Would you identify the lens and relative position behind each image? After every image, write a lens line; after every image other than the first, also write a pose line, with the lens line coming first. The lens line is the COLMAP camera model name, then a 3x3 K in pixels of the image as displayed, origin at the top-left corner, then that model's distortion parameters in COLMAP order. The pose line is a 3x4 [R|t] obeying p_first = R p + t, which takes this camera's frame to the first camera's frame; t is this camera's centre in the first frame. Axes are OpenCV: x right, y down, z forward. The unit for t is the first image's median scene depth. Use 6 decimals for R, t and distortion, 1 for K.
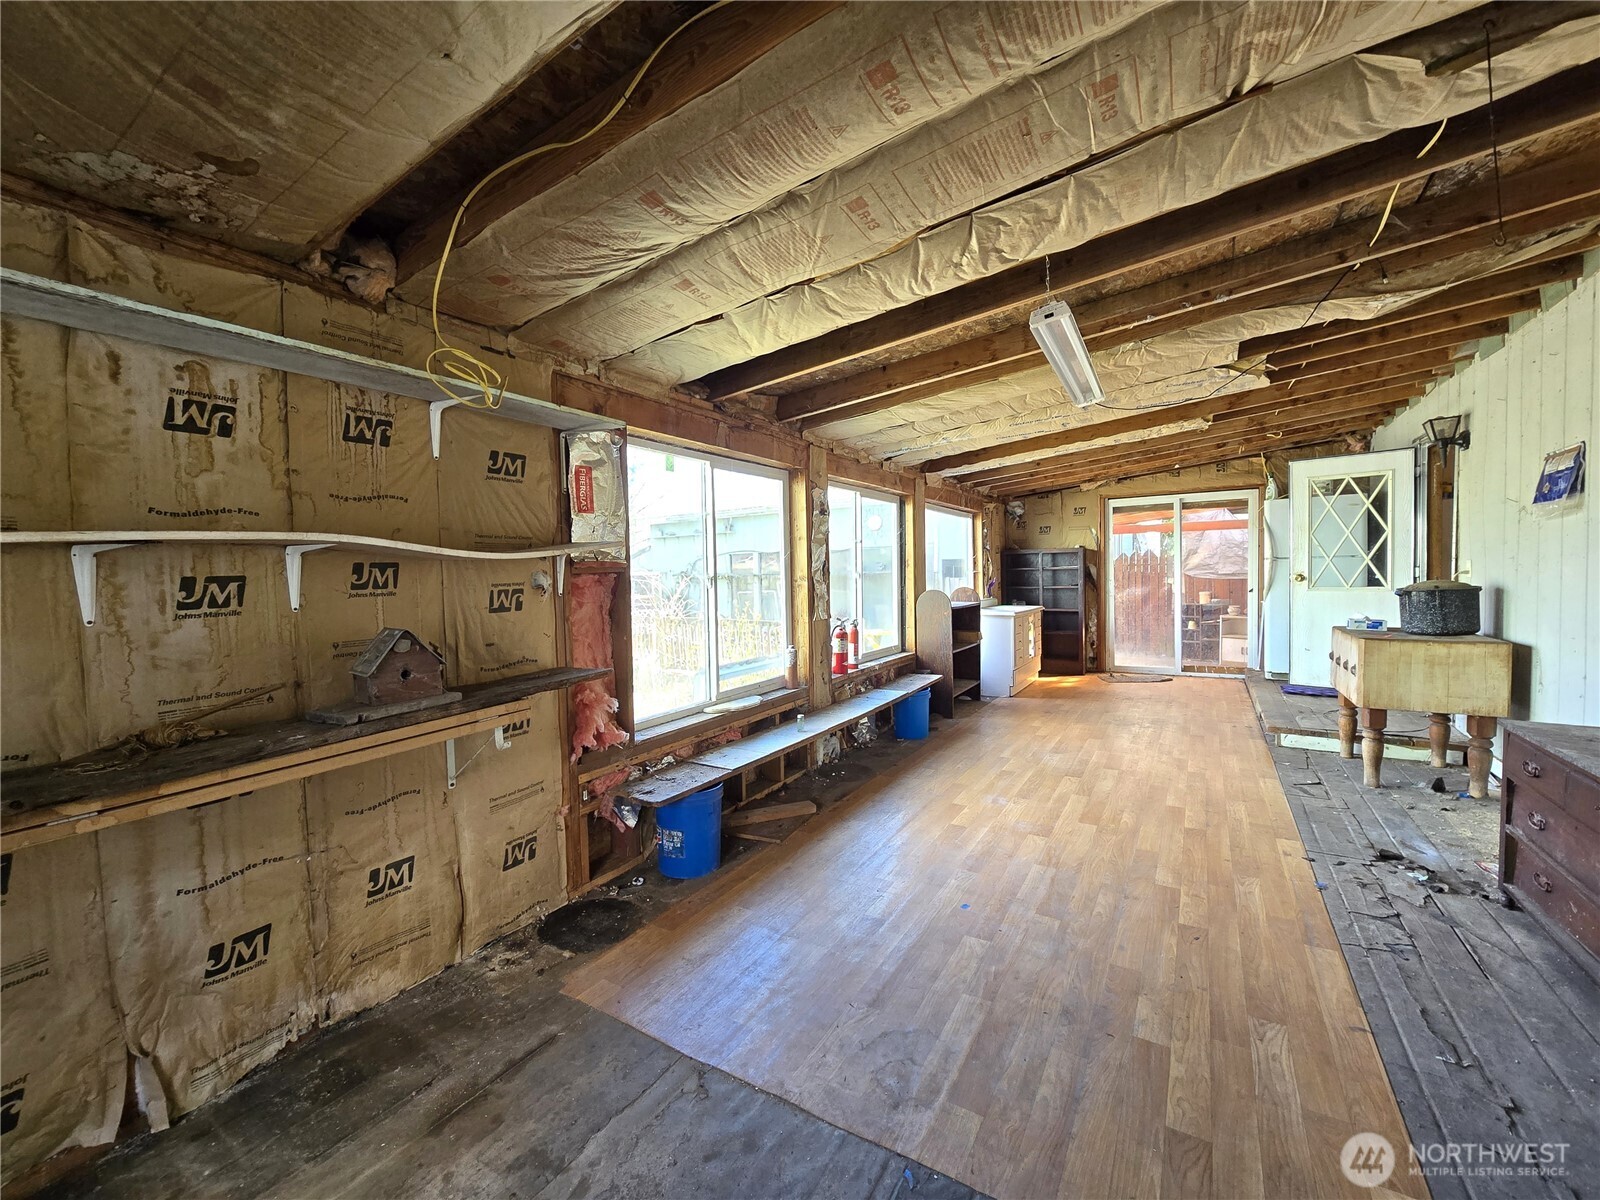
lens RADIAL K [[666.1, 0, 783.1], [0, 666.1, 595.9], [0, 0, 1]] dist [-0.004373, -0.000336]
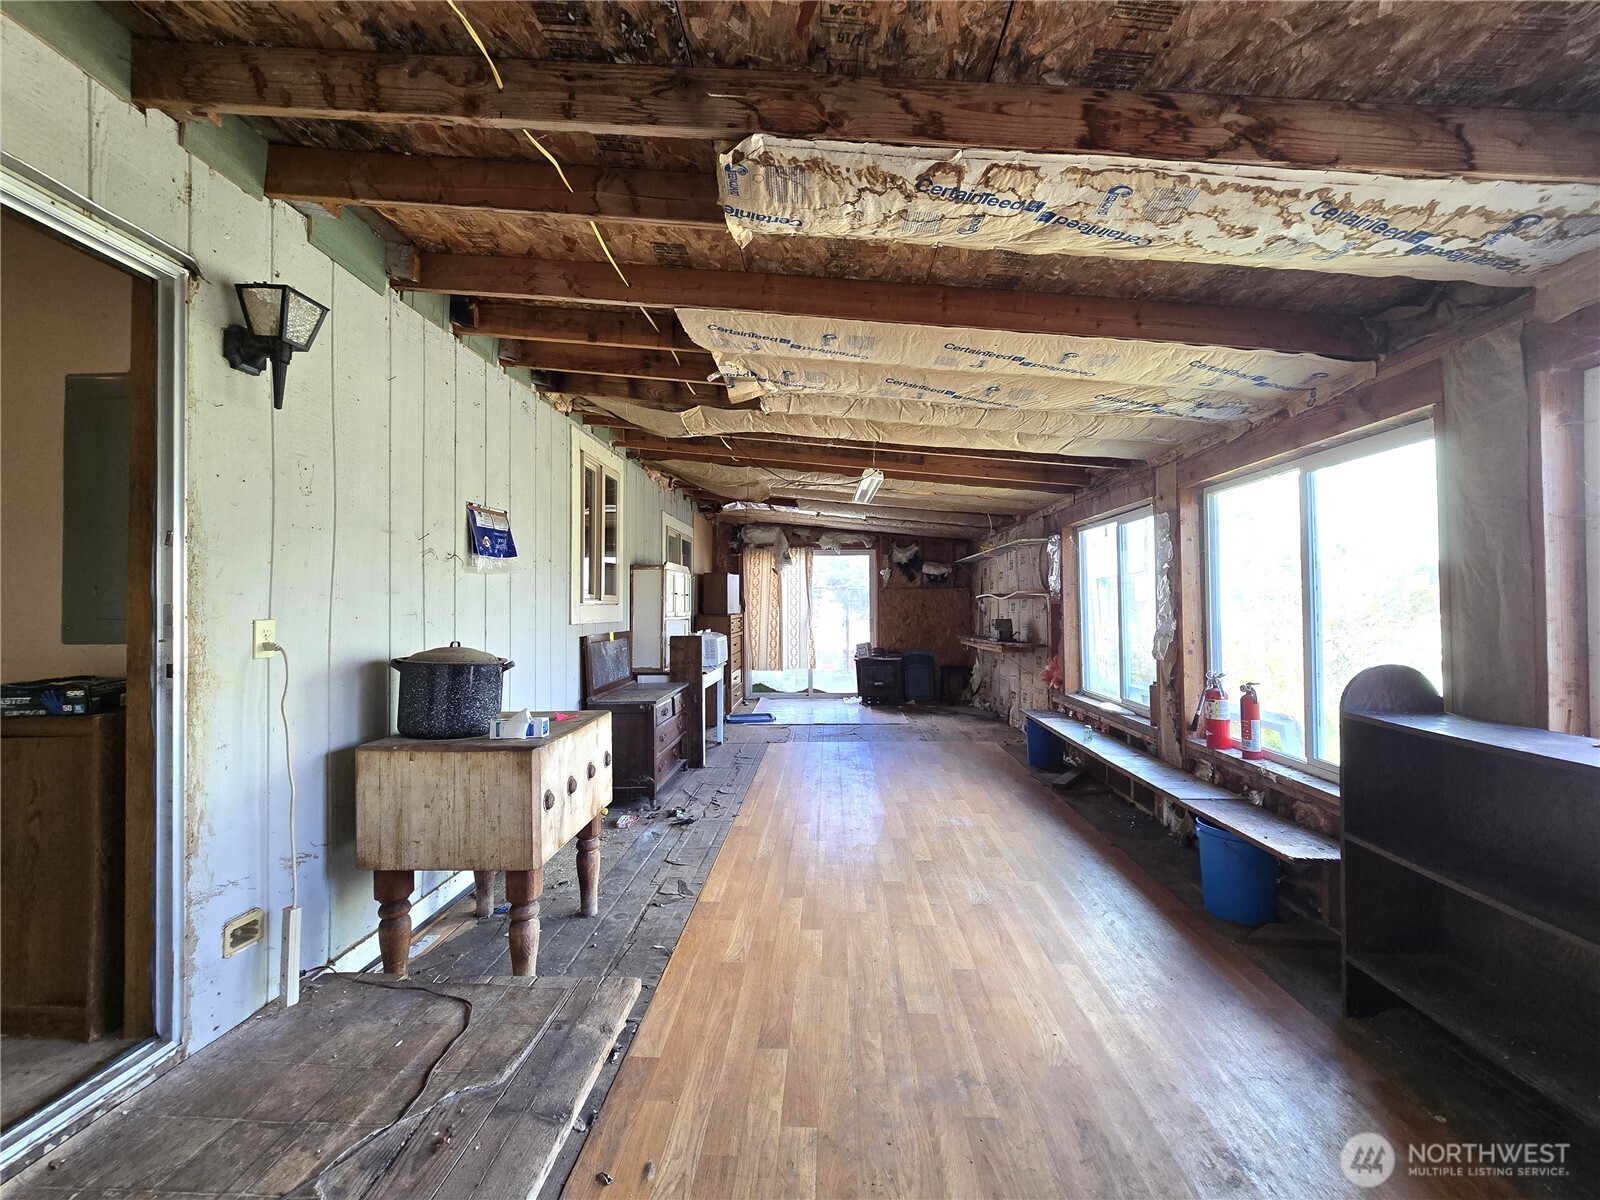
lens RADIAL K [[666.1, 0, 800.3], [0, 666.1, 598.4], [0, 0, 1]] dist [-0.004373, -0.000336]
pose [[-0.870051, 0.022391, -0.492452, 1.100103], [0.009874, 0.999559, 0.028003, -0.088803], [0.492862, 0.019501, -0.869889, 1.857565]]
